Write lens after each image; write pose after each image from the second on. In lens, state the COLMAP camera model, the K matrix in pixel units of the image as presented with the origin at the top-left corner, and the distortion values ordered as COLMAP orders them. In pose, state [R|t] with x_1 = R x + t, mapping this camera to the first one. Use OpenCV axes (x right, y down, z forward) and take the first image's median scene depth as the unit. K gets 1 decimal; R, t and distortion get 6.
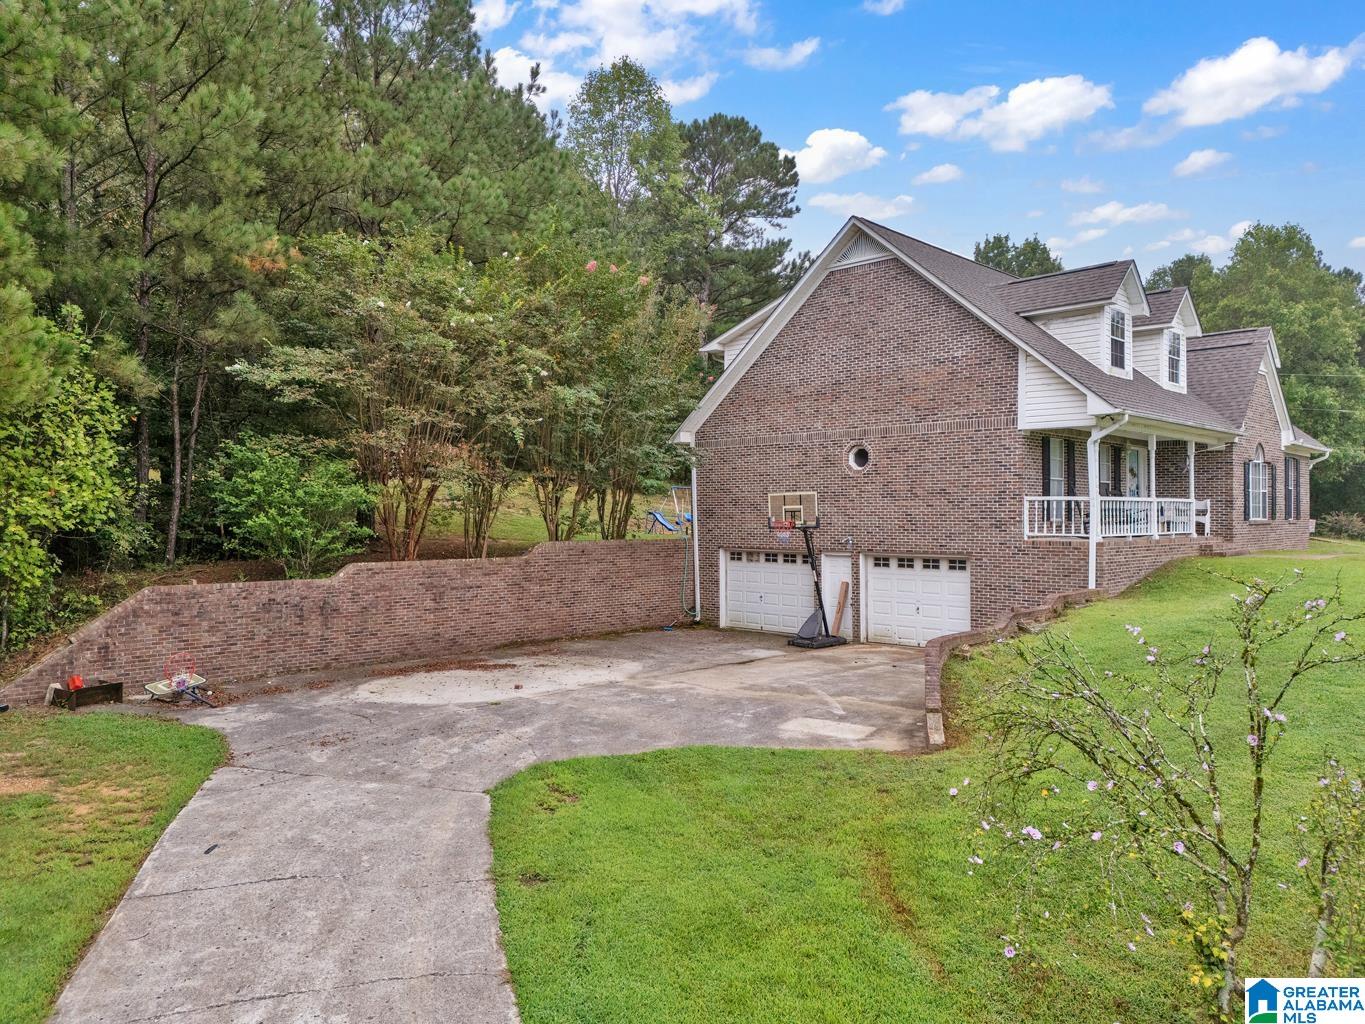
lens RADIAL K [[1006.3, 0, 682.3], [0, 1006.3, 506.2], [0, 0, 1]] dist [0.054272, -0.032839]
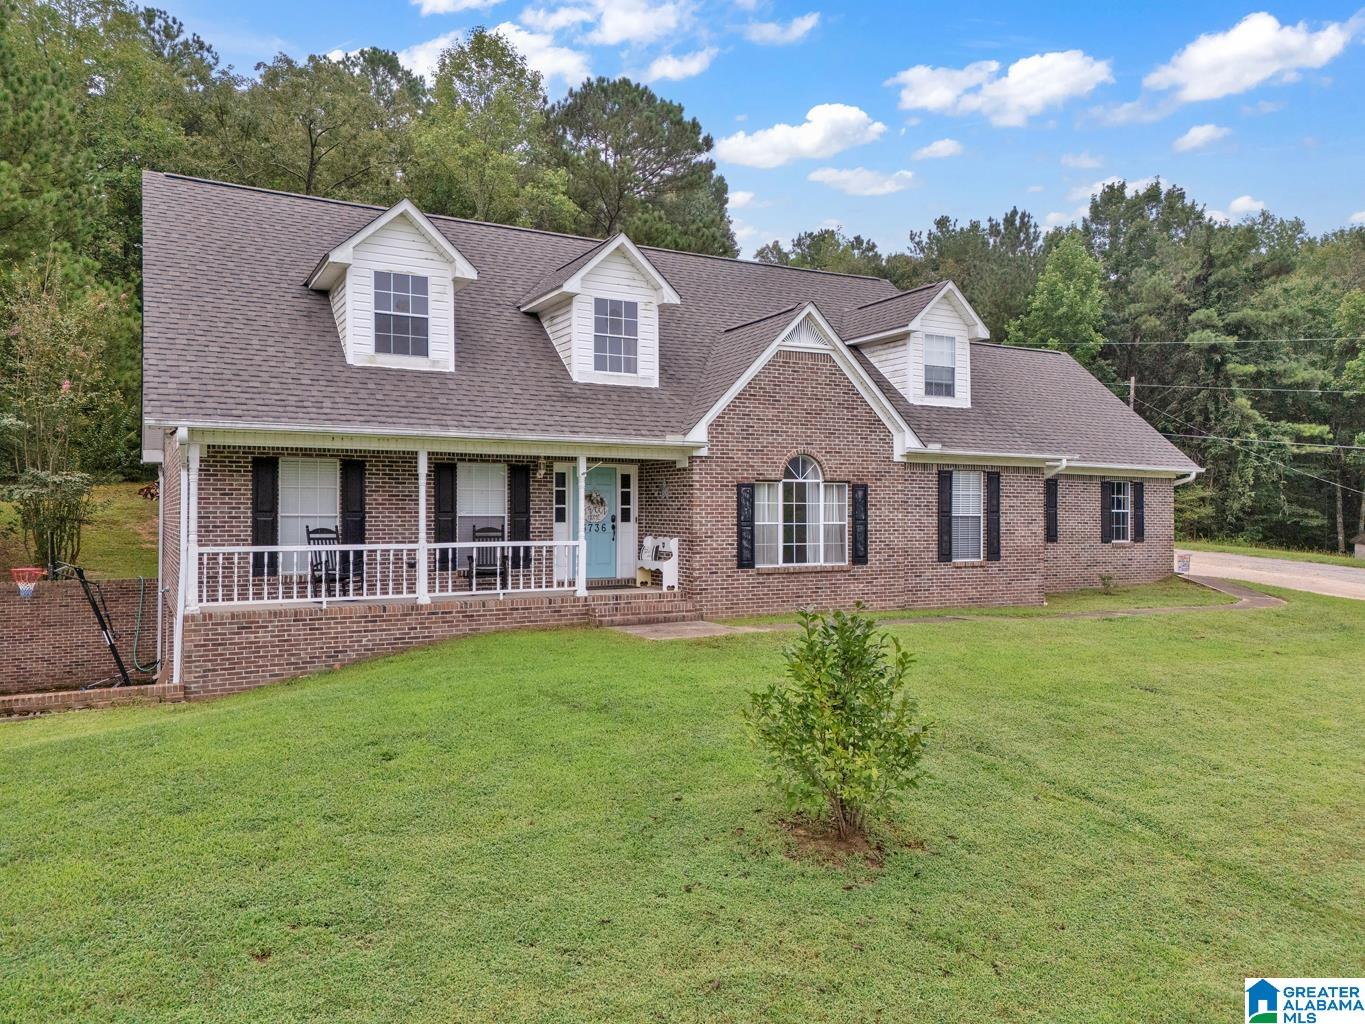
lens RADIAL K [[1006.3, 0, 679.6], [0, 1006.3, 511.0], [0, 0, 1]] dist [0.054272, -0.032839]
pose [[0.953211, -0.001643, -0.302302, 0.923284], [0.003621, 0.999976, 0.005983, -0.039410], [0.302285, -0.006798, 0.953193, 0.452513]]
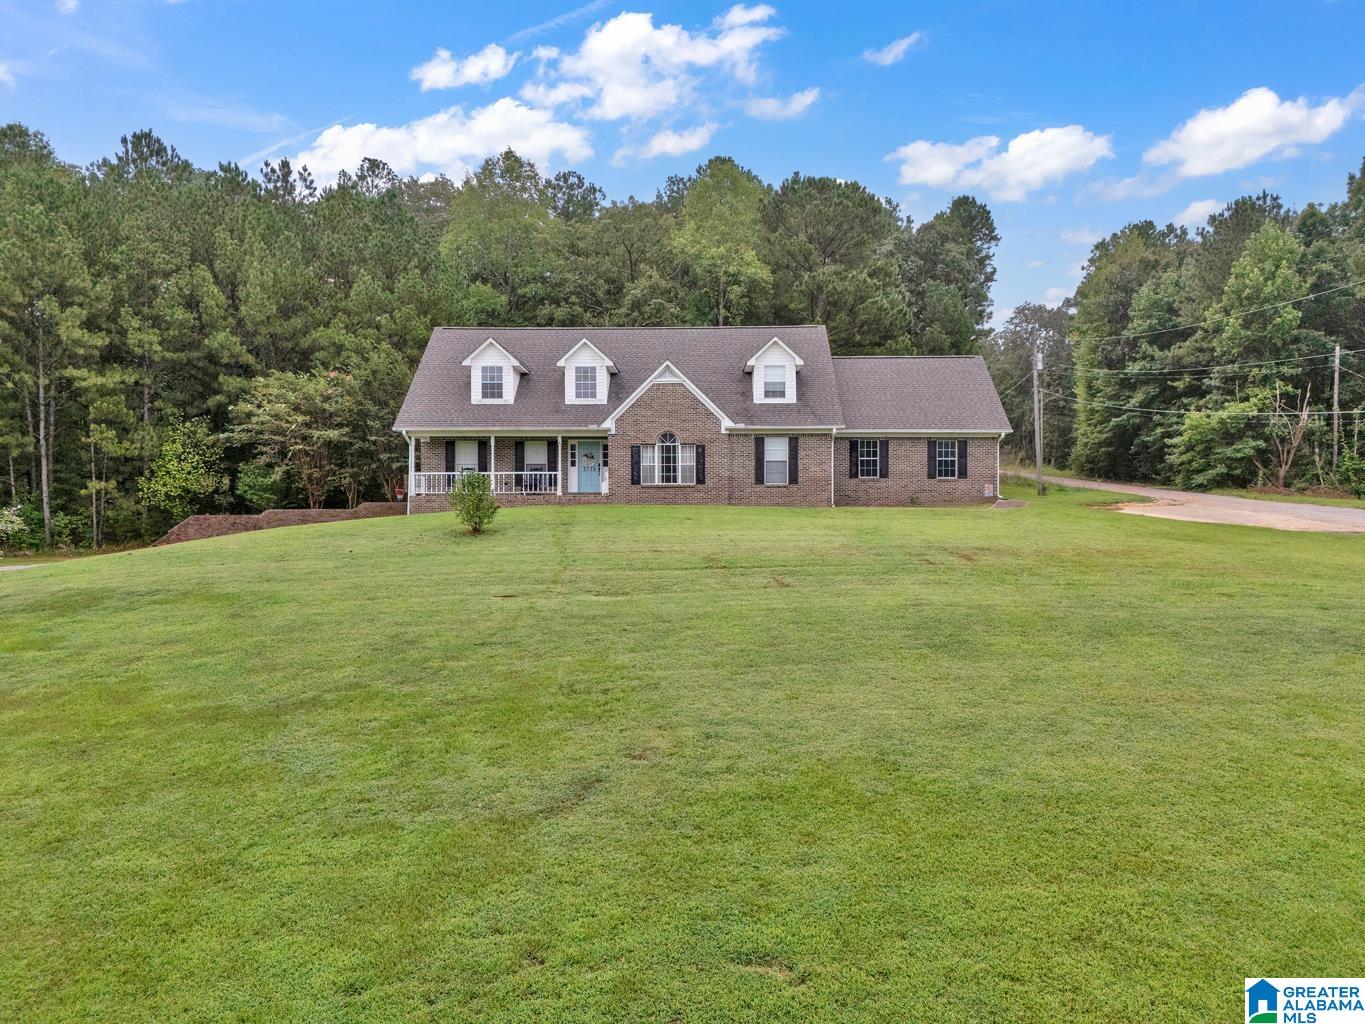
lens RADIAL K [[965.0, 0, 683.5], [0, 965.0, 506.7], [0, 0, 1]] dist [0.042433, -0.011432]
pose [[0.685255, -0.003351, -0.728295, 2.115811], [0.011385, 0.999917, 0.006111, 0.047777], [0.728214, -0.012479, 0.685236, 0.110367]]
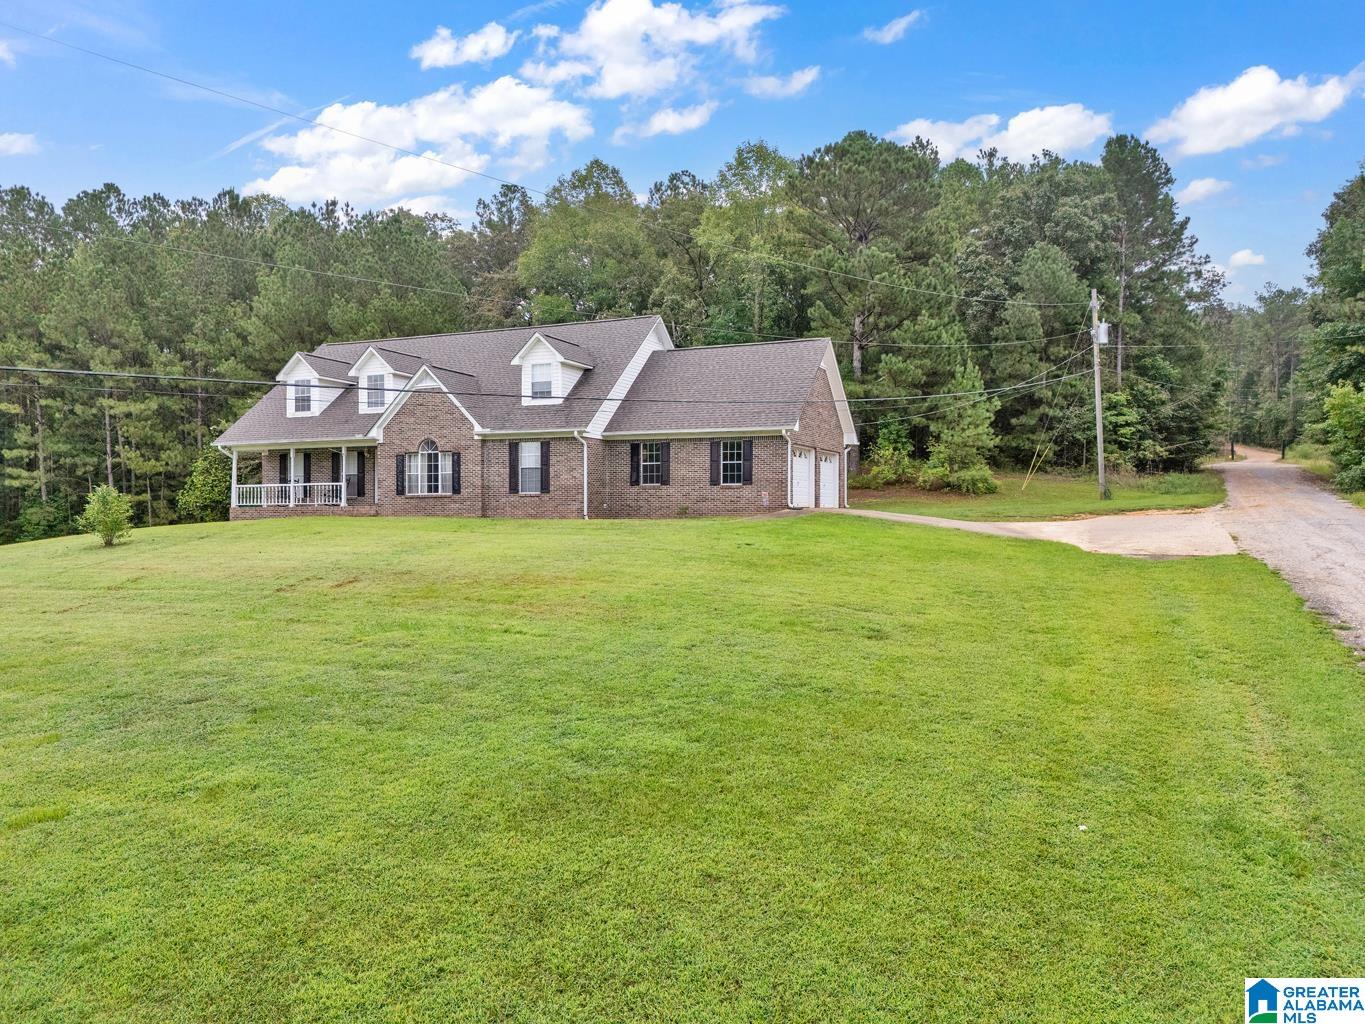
lens RADIAL K [[1006.3, 0, 685.5], [0, 1006.3, 513.4], [0, 0, 1]] dist [0.054272, -0.032839]
pose [[0.350415, -0.005249, -0.936580, 2.641326], [0.011904, 0.999928, -0.001150, 0.058391], [0.936519, -0.010746, 0.350453, 1.143740]]
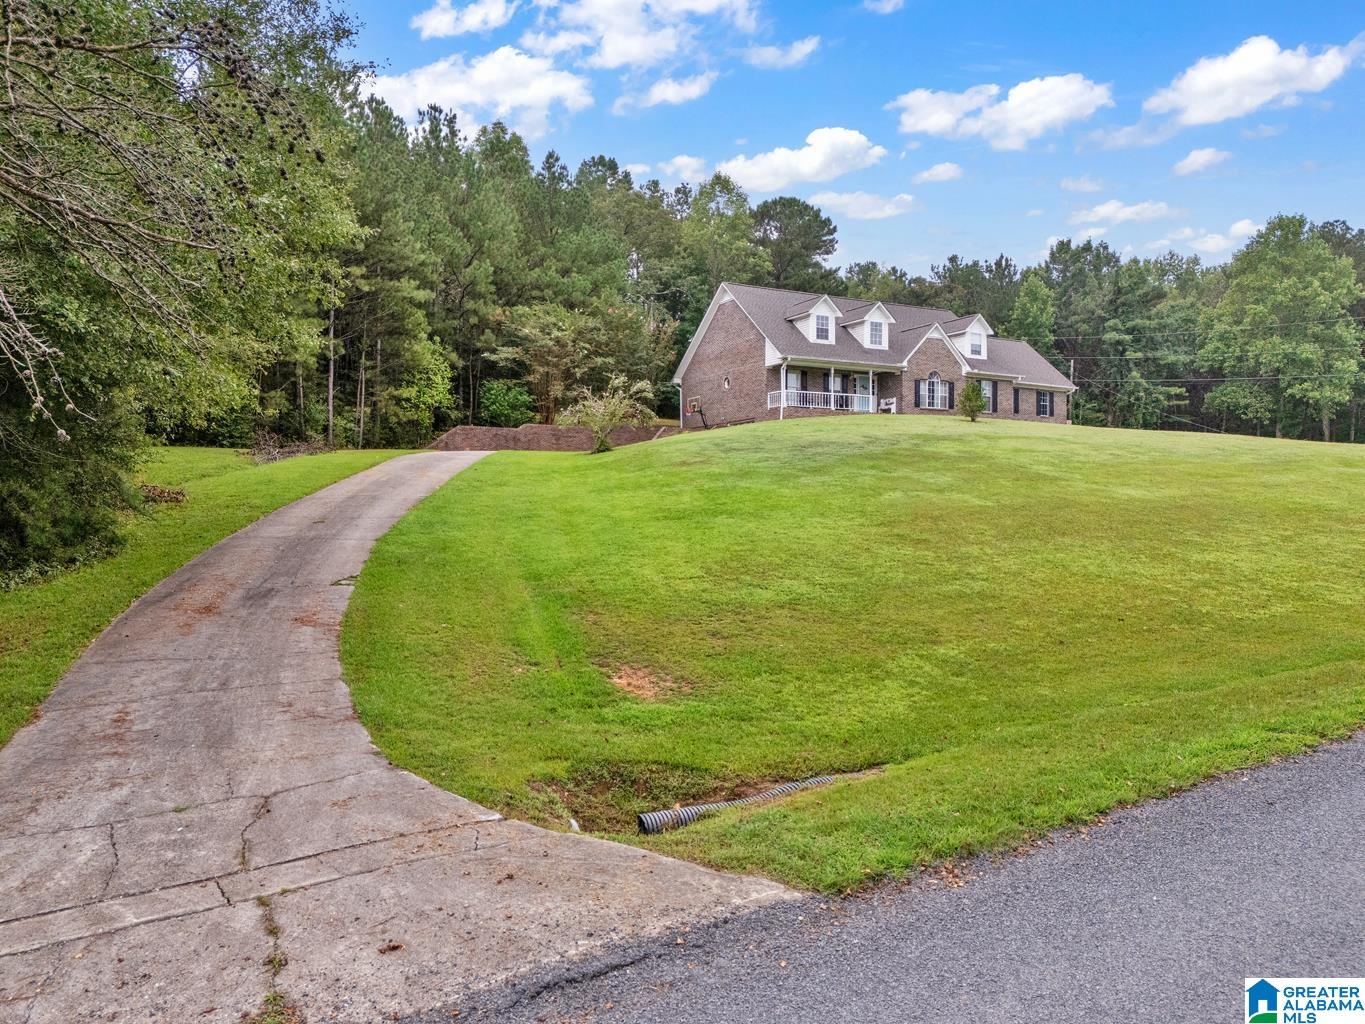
lens RADIAL K [[988.8, 0, 679.0], [0, 988.8, 512.1], [0, 0, 1]] dist [0.043928, -0.009909]
pose [[0.955318, -0.000336, -0.295580, 0.892642], [0.003168, 0.999954, 0.009102, 0.278046], [0.295563, -0.009631, 0.955275, -1.493998]]
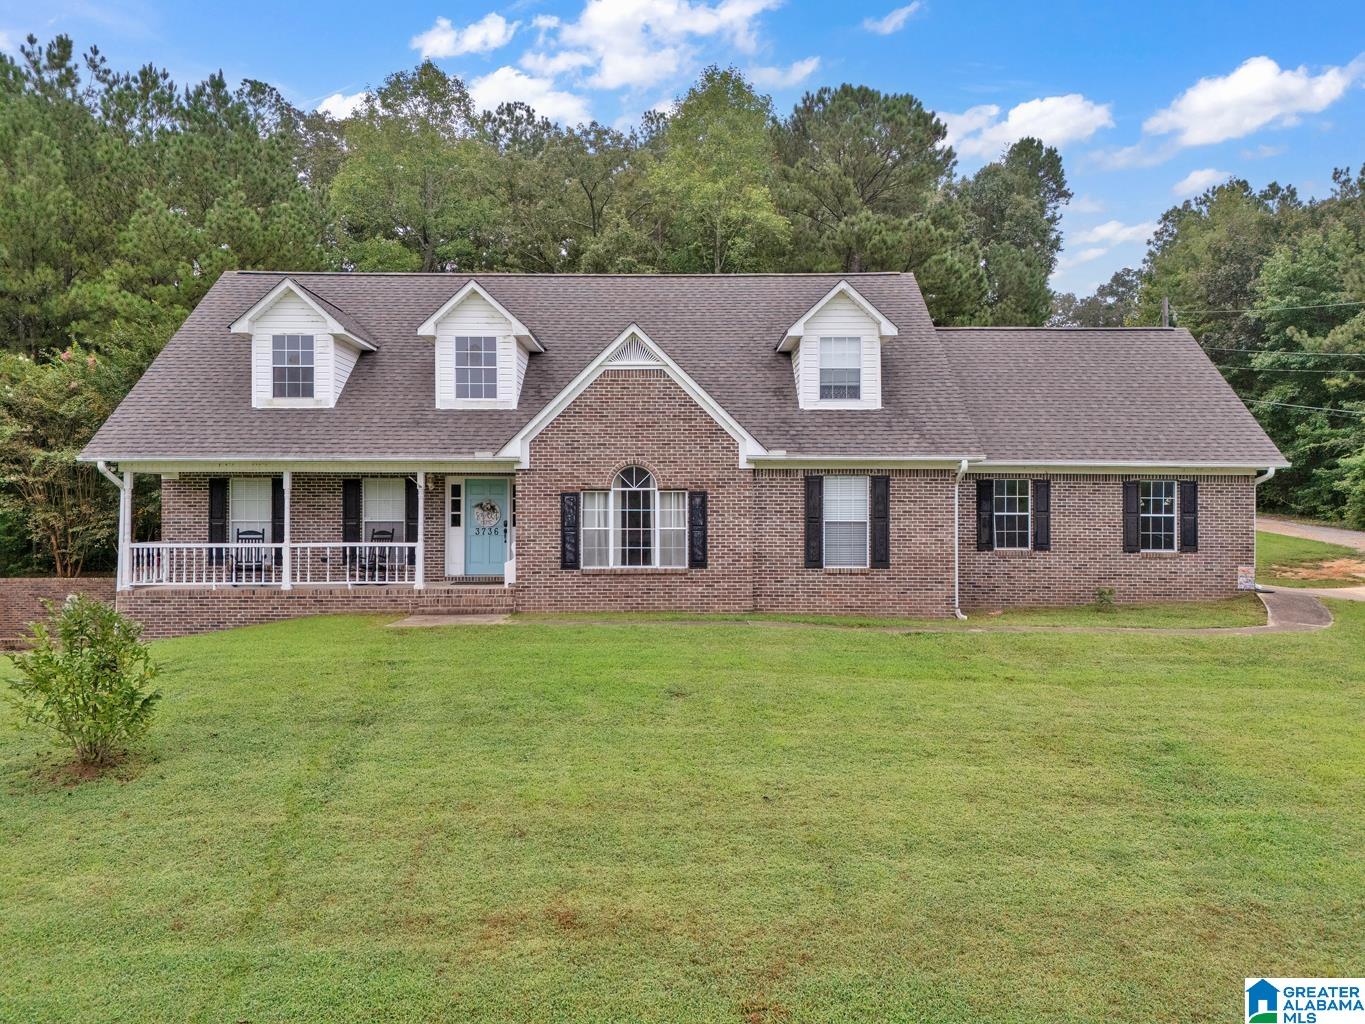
lens RADIAL K [[1006.3, 0, 683.1], [0, 1006.3, 506.3], [0, 0, 1]] dist [0.054272, -0.032839]
pose [[0.699440, -0.005077, -0.714674, 1.485221], [0.008692, 0.999961, 0.001403, -0.045312], [0.714639, -0.007194, 0.699457, 0.703477]]
